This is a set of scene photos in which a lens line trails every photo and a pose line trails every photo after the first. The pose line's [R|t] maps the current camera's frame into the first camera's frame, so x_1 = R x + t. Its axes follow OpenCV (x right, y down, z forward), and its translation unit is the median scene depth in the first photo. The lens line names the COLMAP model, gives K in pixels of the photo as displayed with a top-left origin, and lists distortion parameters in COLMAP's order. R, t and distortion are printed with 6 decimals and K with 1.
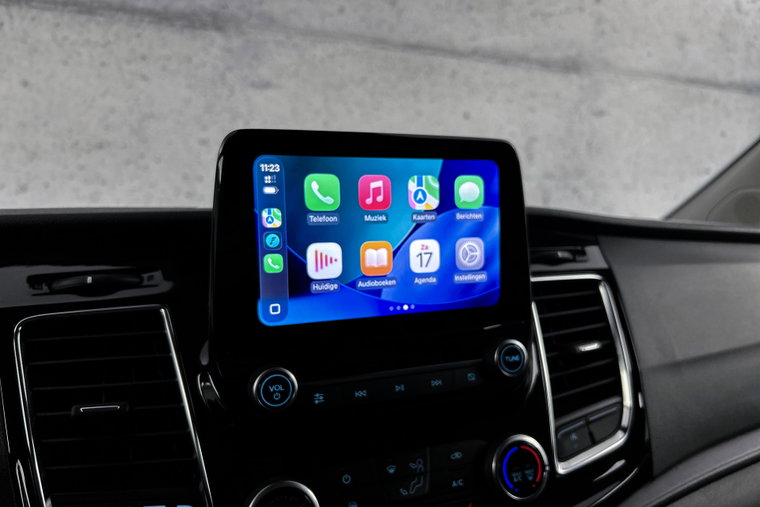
lens RADIAL K [[587.6, 0, 375.7], [0, 587.6, 266.3], [0, 0, 1]] dist [0.039493, -0.066051]
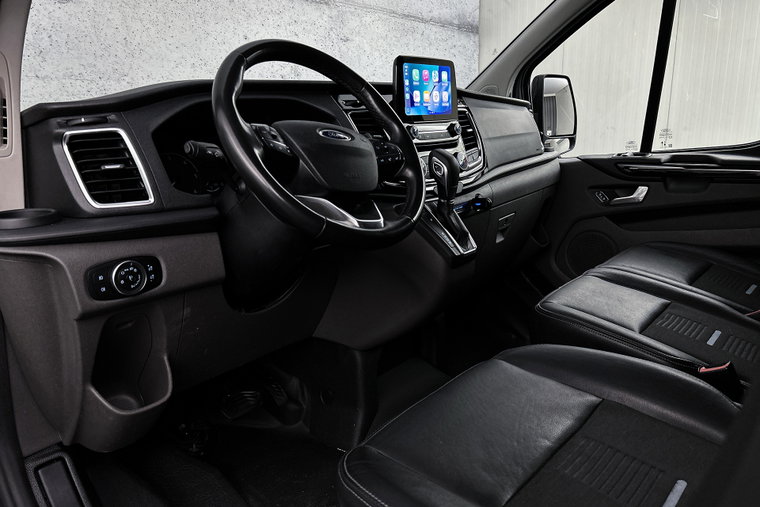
lens RADIAL K [[587.6, 0, 368.6], [0, 587.6, 246.7], [0, 0, 1]] dist [0.039493, -0.066051]
pose [[0.896644, -0.110365, 0.428776, -1.671964], [0.068385, 0.991334, 0.112160, 0.399284], [-0.437439, -0.071246, 0.896421, -1.746771]]
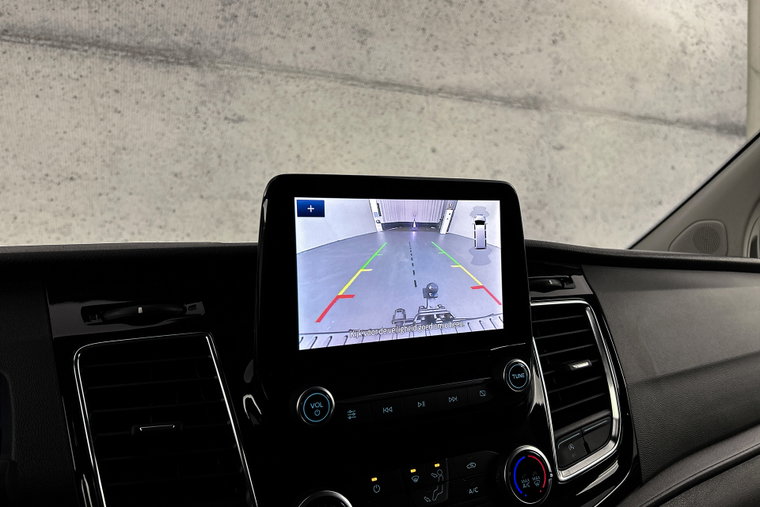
lens RADIAL K [[587.6, 0, 380.3], [0, 587.6, 258.2], [0, 0, 1]] dist [0.039493, -0.066051]
pose [[0.997757, -0.007597, 0.066502, -0.100277], [0.011854, 0.997888, -0.063861, 0.002030], [-0.065876, 0.064506, 0.995741, -0.109912]]
